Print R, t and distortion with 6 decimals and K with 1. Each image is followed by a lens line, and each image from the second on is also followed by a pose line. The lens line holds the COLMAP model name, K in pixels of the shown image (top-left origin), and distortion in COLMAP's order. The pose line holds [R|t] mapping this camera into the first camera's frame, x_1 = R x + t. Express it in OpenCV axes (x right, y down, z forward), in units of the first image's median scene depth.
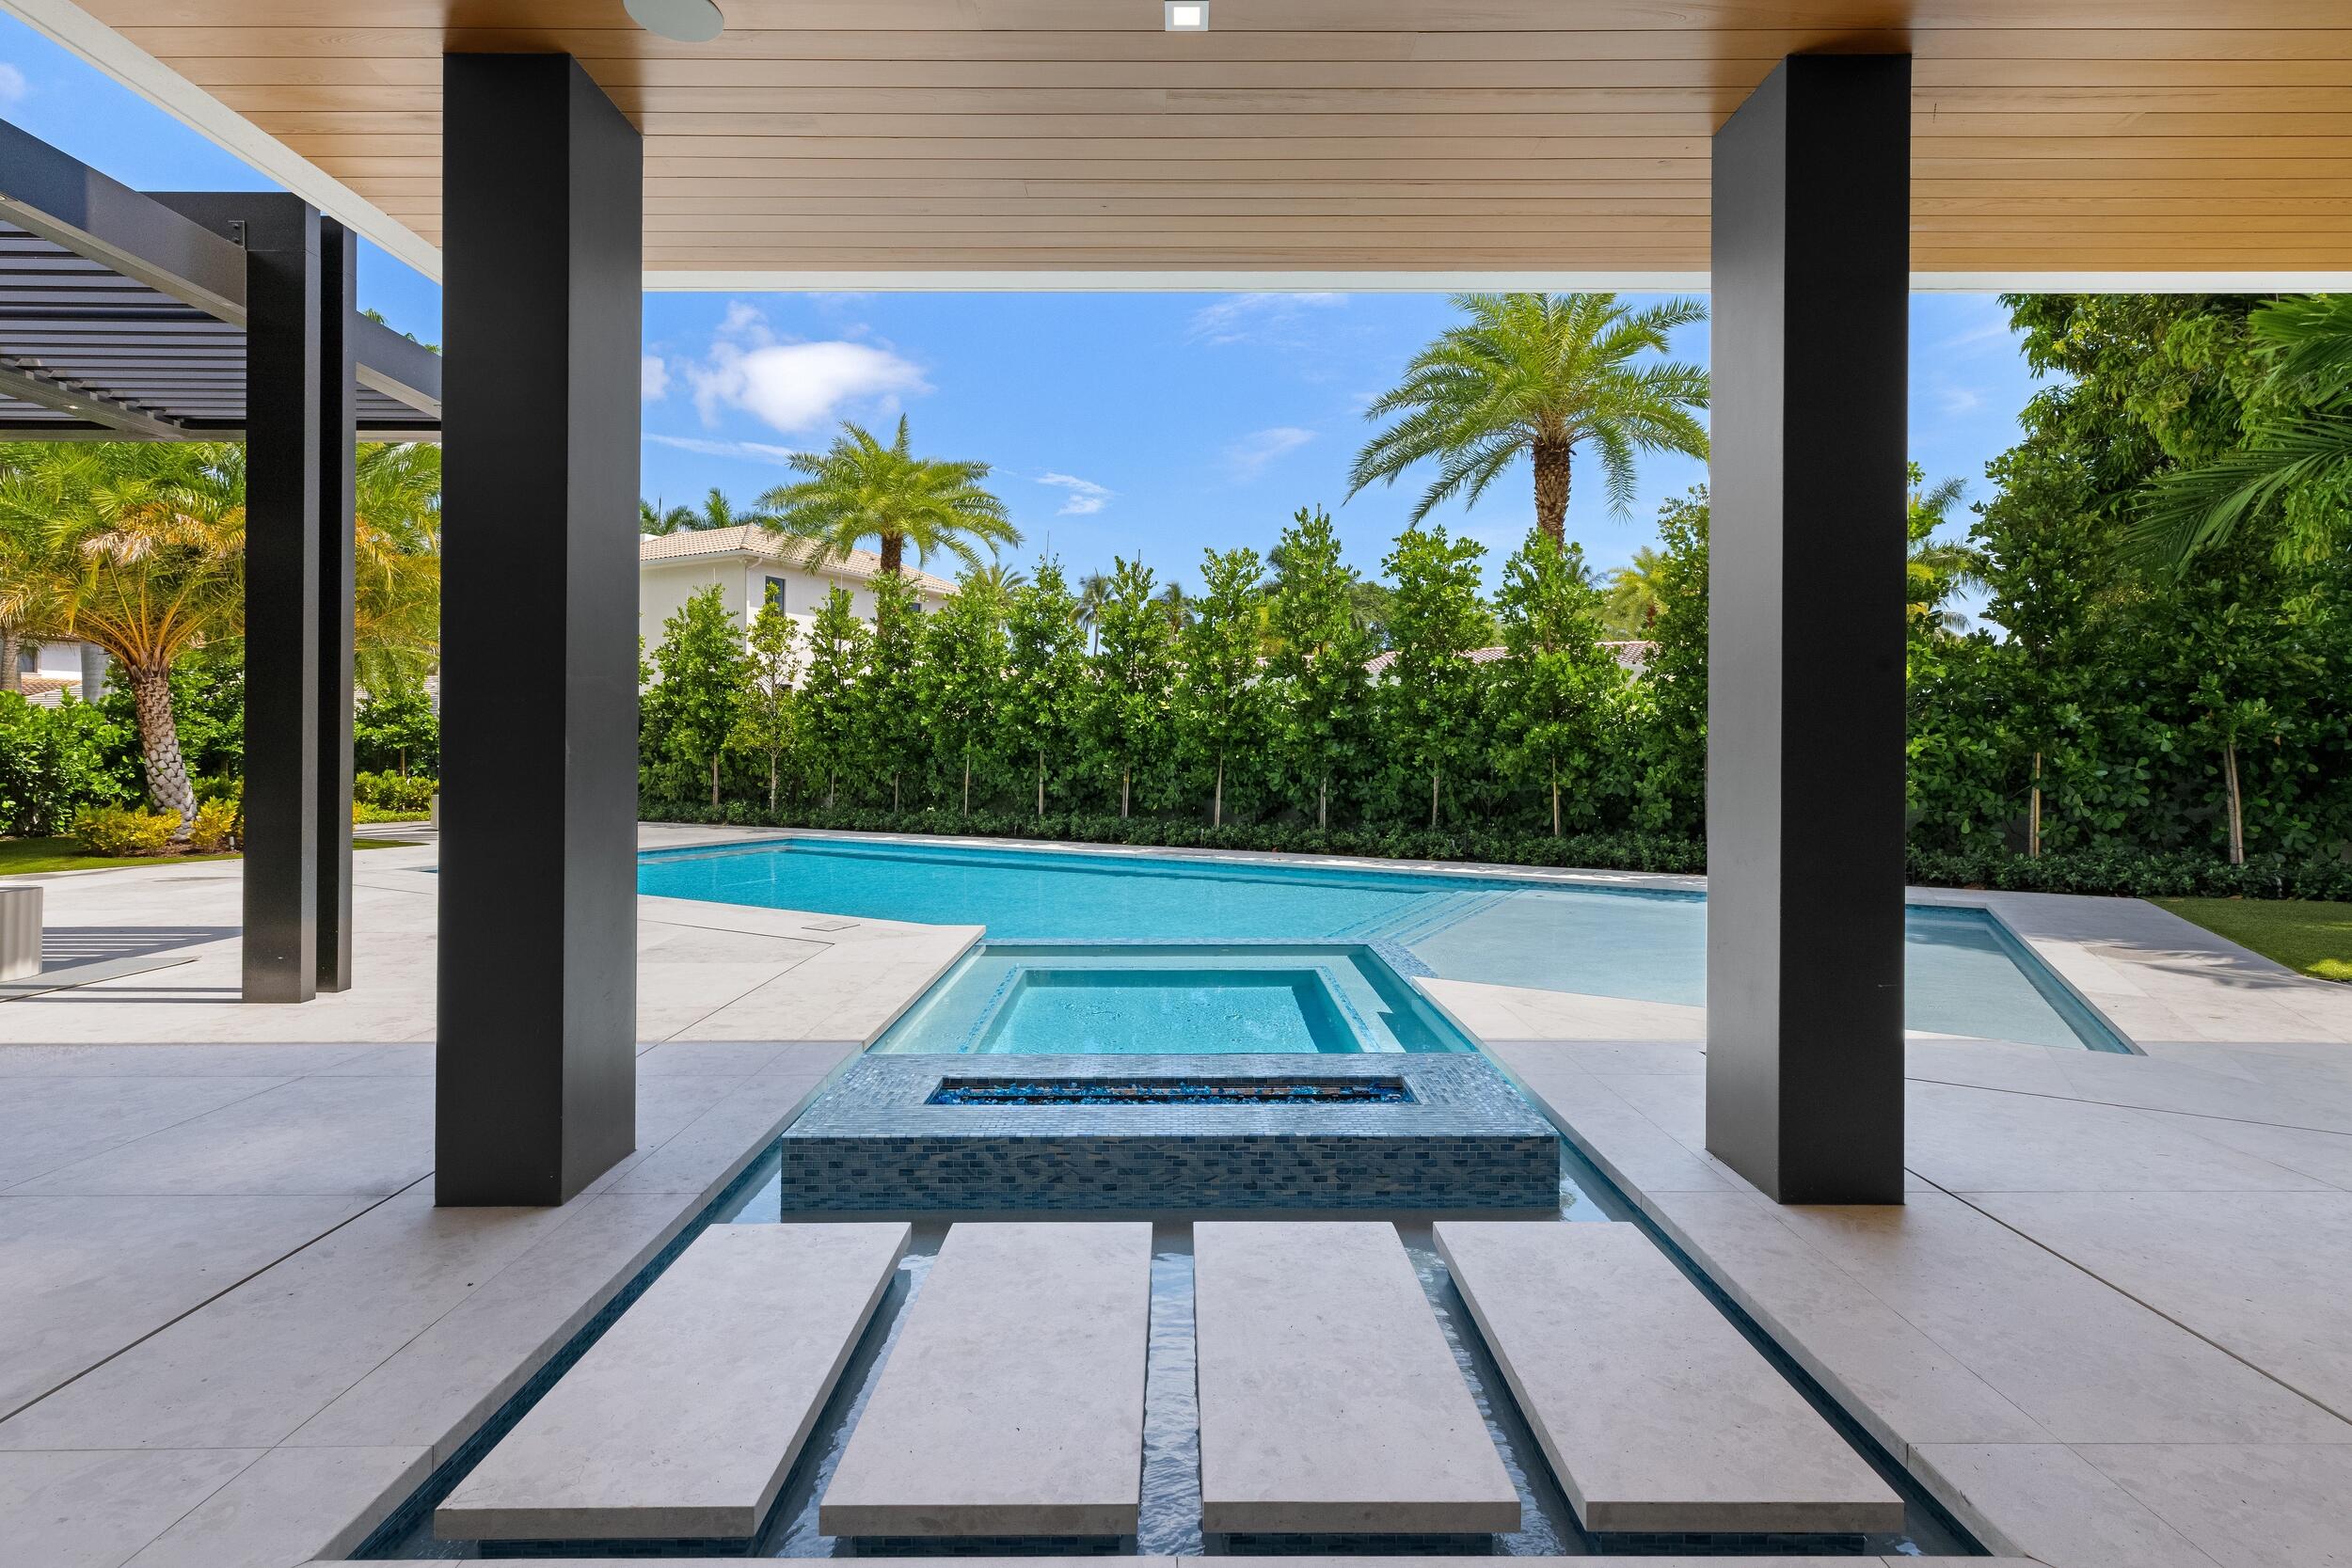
lens RADIAL K [[1105.0, 0, 1177.2], [0, 1105.0, 751.3], [0, 0, 1]] dist [0.006373, -0.000729]
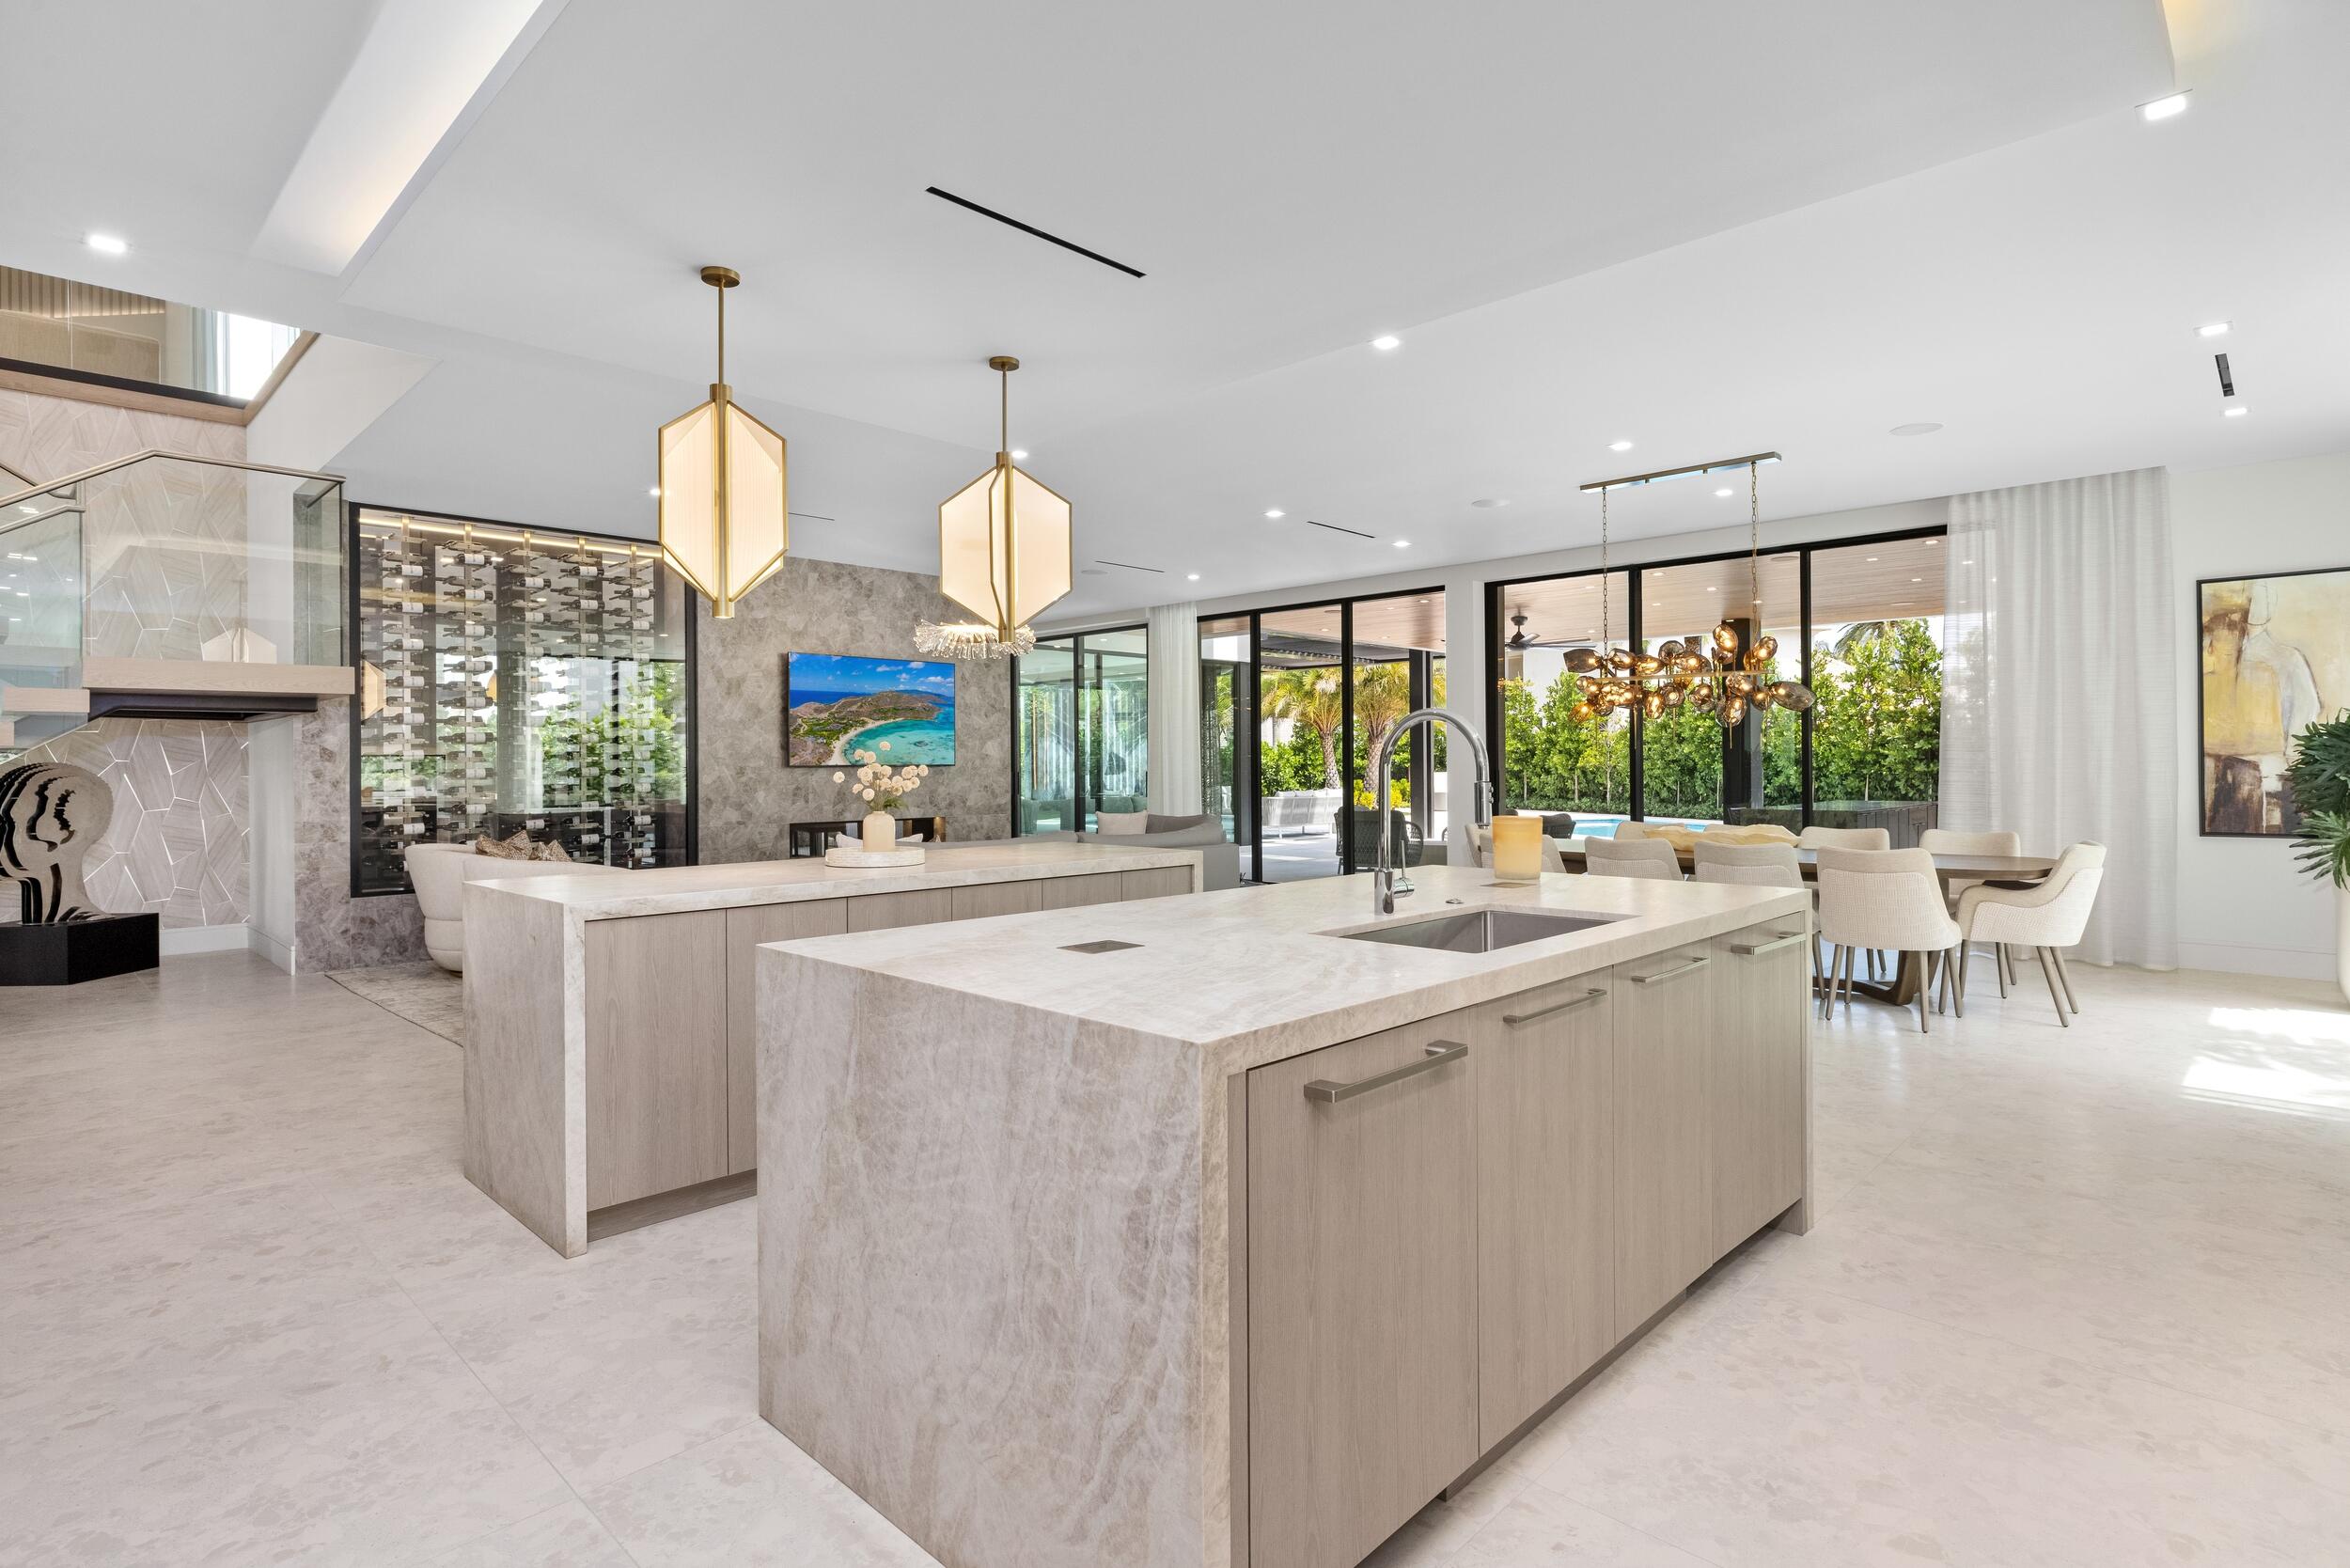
lens RADIAL K [[1180.7, 0, 1173.6], [0, 1180.7, 755.4], [0, 0, 1]] dist [-0.001638, 0.000174]
pose [[0.715188, -0.010284, -0.698857, 0.527552], [0.004433, 0.999938, -0.010179, -0.005152], [0.698918, 0.004182, 0.715189, -0.926901]]
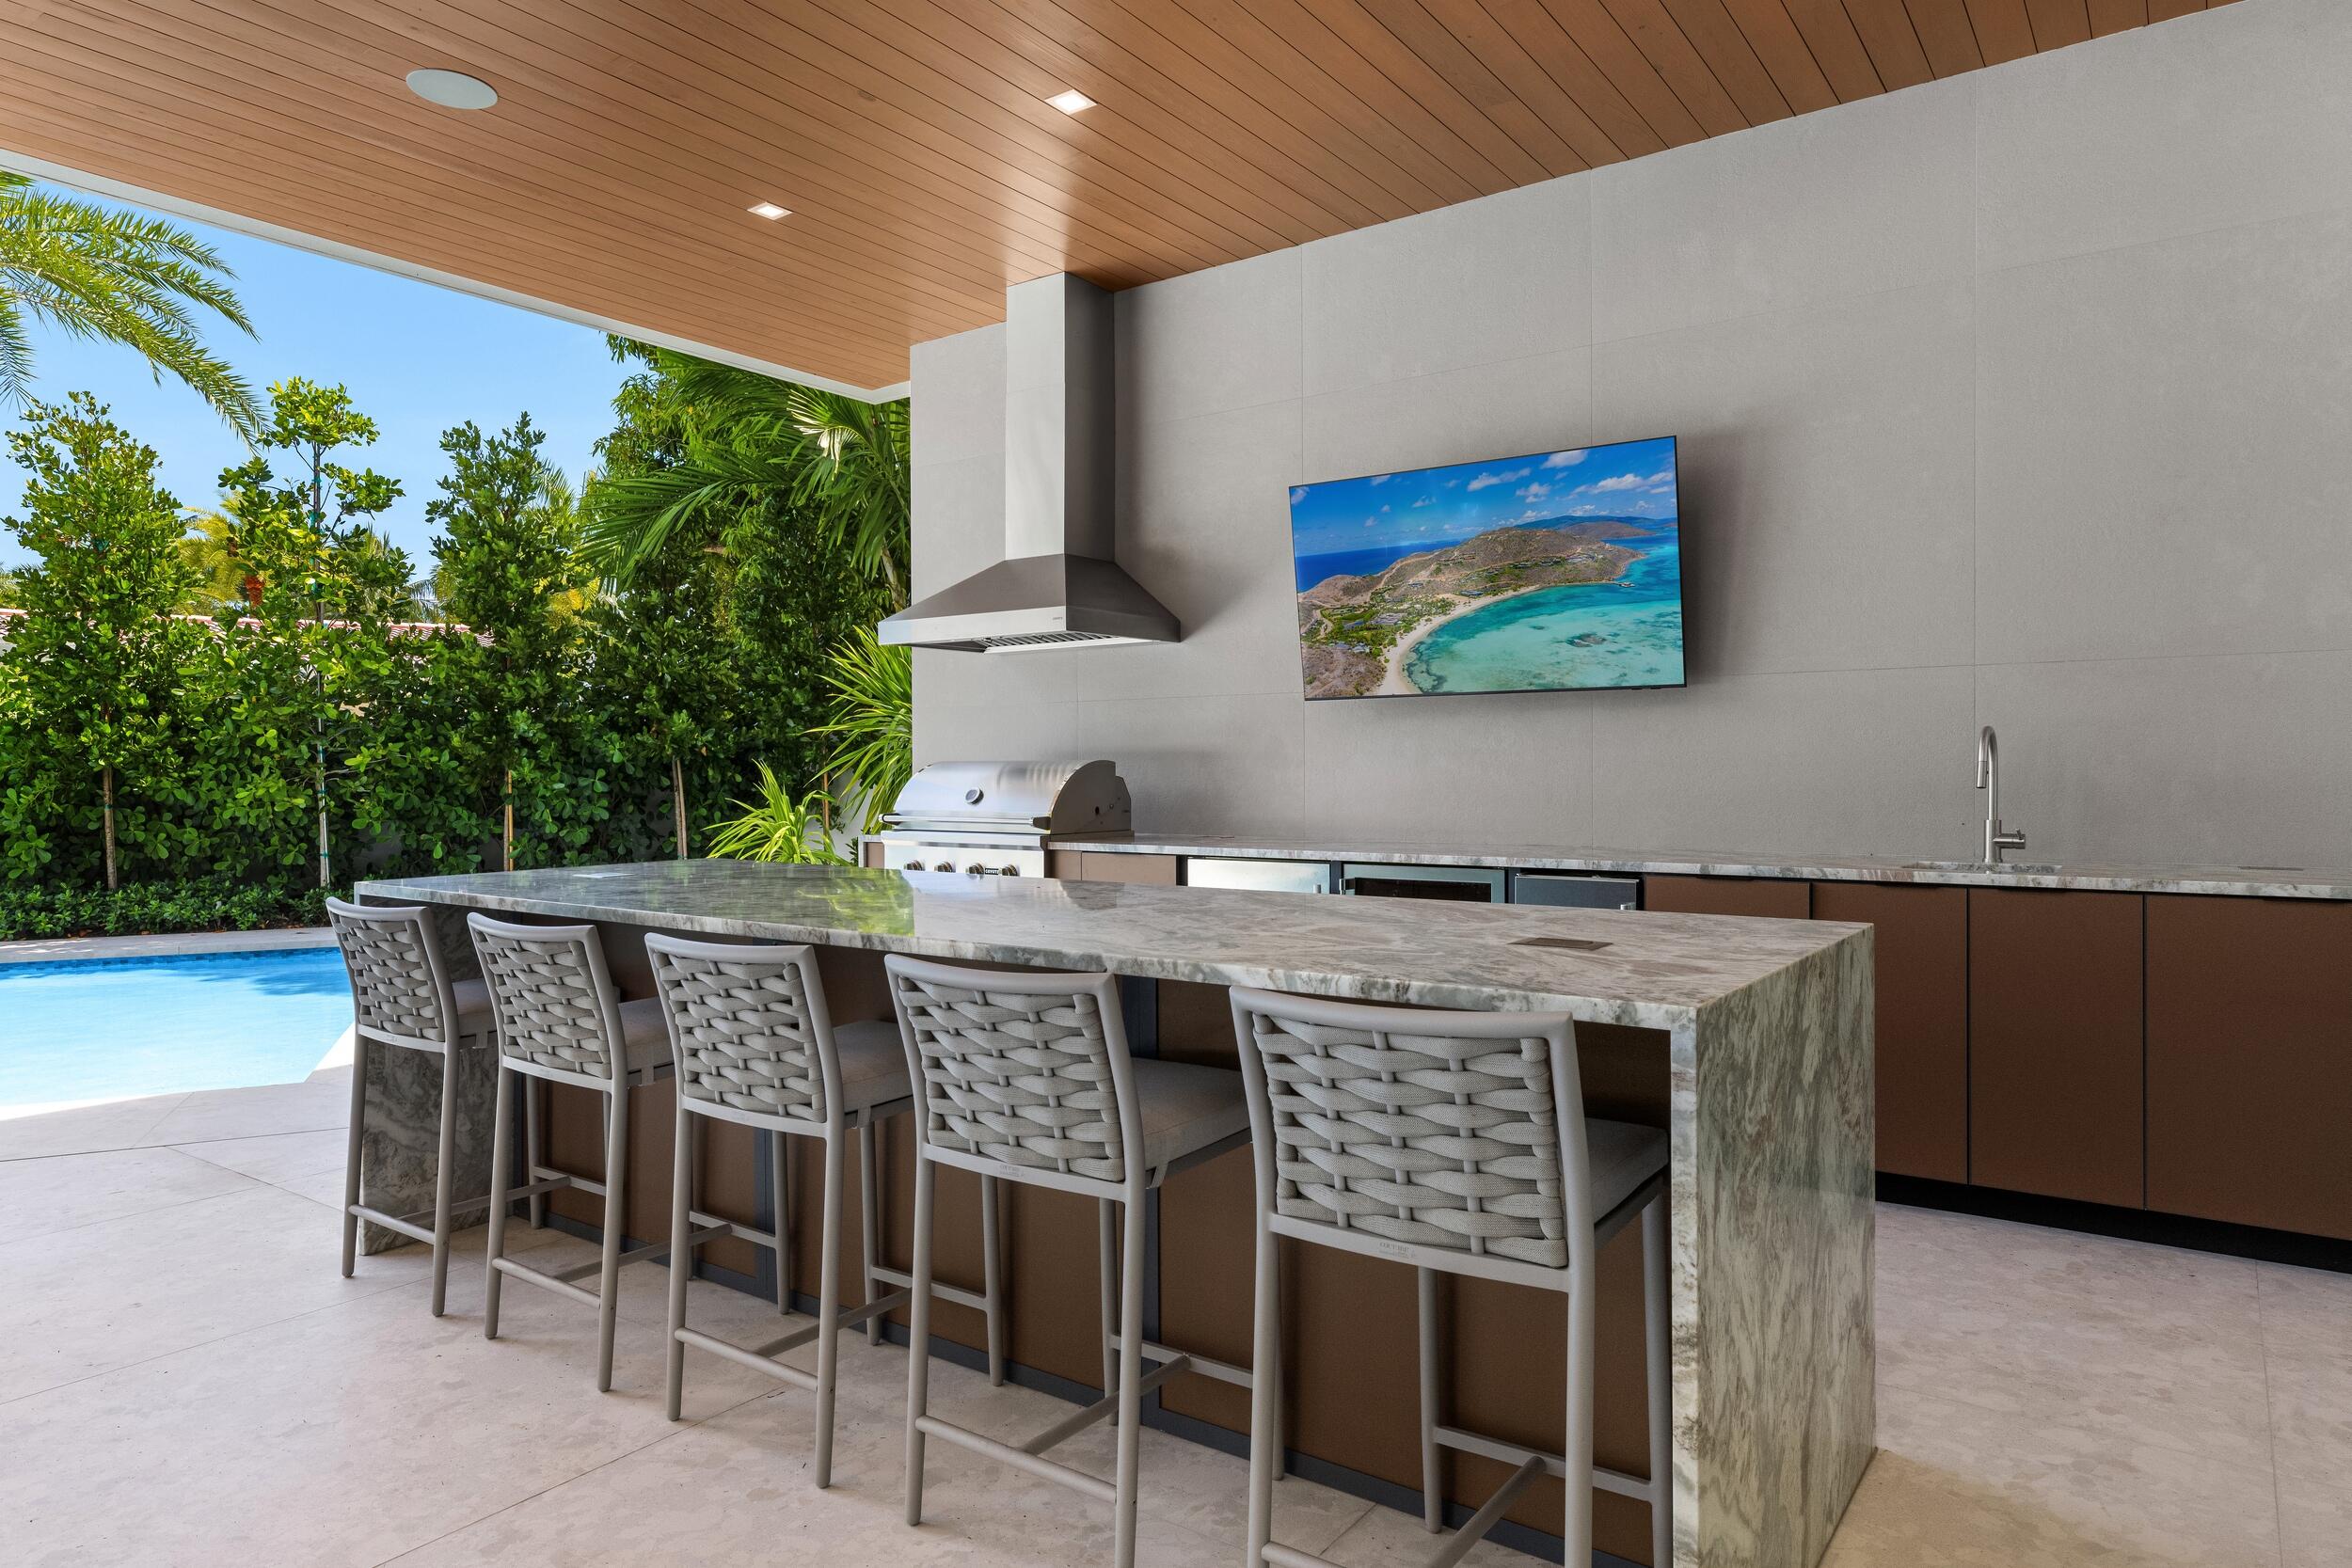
lens RADIAL K [[1421.9, 0, 1182.2], [0, 1421.9, 784.4], [0, 0, 1]] dist [0.004513, 0.001148]
pose [[0.589843, -0.013819, 0.807400, 0.117355], [0.008603, 0.999904, 0.010829, 0.006769], [-0.807472, 0.000559, 0.589905, -0.094807]]
